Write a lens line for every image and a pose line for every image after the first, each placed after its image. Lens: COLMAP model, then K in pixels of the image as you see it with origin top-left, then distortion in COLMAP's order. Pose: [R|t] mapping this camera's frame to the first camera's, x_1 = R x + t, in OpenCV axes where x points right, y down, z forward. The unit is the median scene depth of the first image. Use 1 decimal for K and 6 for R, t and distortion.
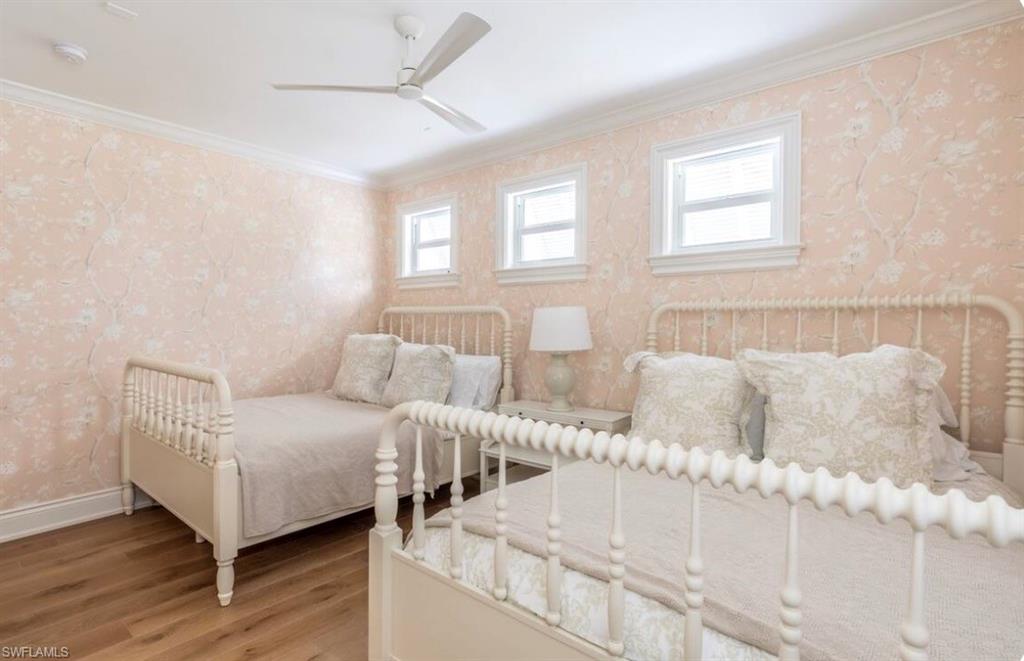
lens RADIAL K [[486.9, 0, 513.1], [0, 486.9, 329.6], [0, 0, 1]] dist [-0.000243, -0.000501]
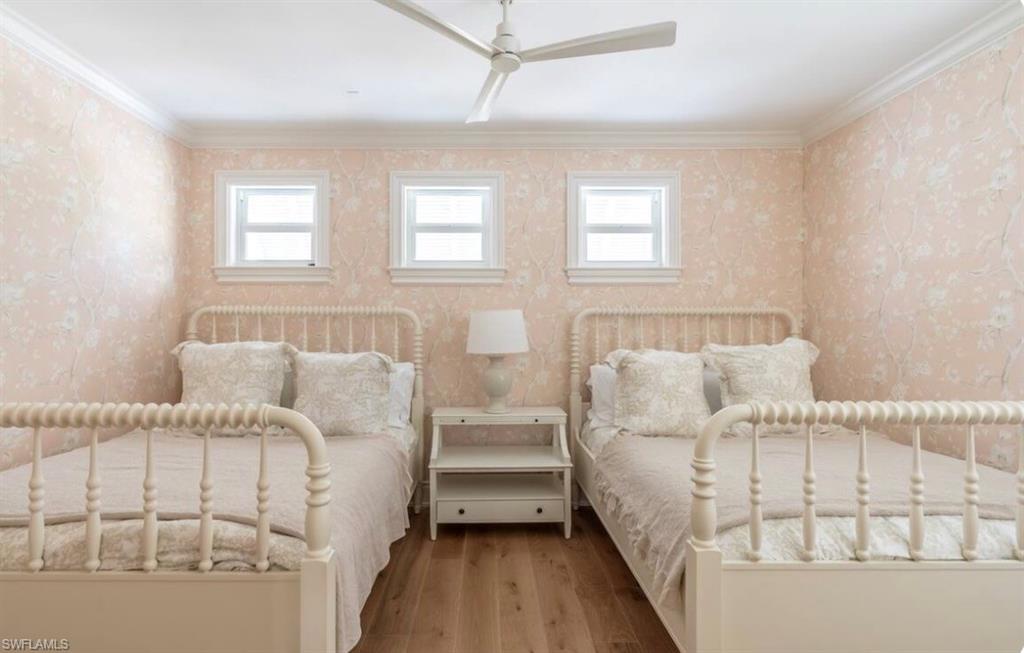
lens RADIAL K [[450.4, 0, 512.3], [0, 450.4, 328.2], [0, 0, 1]] dist [-0.009809, 0.000048]
pose [[0.769747, -0.003880, 0.638338, -0.451292], [0.013786, 0.999849, -0.010547, 0.002058], [-0.638201, 0.016919, 0.769684, 0.250647]]
